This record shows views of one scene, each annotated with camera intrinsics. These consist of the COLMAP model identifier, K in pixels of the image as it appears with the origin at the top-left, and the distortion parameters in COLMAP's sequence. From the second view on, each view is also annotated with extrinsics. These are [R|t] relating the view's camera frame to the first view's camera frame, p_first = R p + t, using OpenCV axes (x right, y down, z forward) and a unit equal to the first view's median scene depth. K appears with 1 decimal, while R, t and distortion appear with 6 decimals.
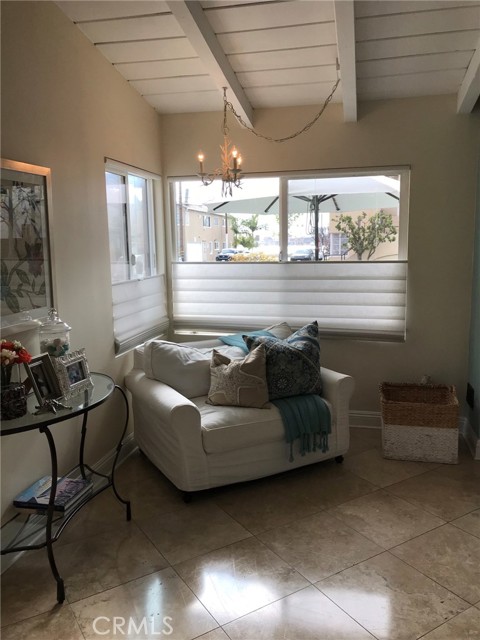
lens RADIAL K [[533.1, 0, 240.0], [0, 533.1, 320.0], [0, 0, 1]] dist [0.057815, -0.089013]
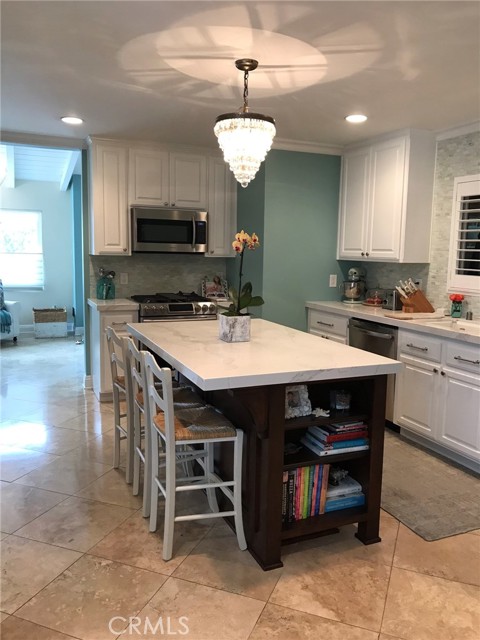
lens RADIAL K [[533.1, 0, 240.0], [0, 533.1, 320.0], [0, 0, 1]] dist [0.057815, -0.089013]
pose [[0.813090, -0.042788, 0.580564, -0.351527], [0.047611, 0.998842, 0.006936, 0.203998], [-0.580188, 0.022002, 0.814185, -1.382380]]
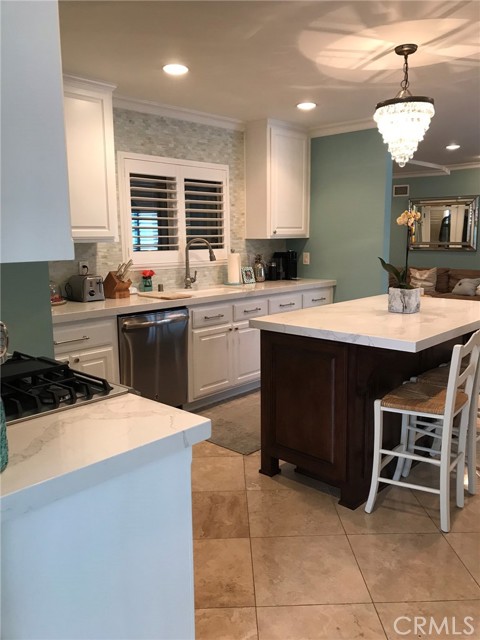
lens RADIAL K [[533.1, 0, 240.0], [0, 533.1, 320.0], [0, 0, 1]] dist [0.057815, -0.089013]
pose [[-0.866533, -0.054044, 0.496186, 0.424708], [0.094199, 0.958547, 0.268912, -0.418334], [-0.490151, 0.279761, -0.825522, 3.104318]]
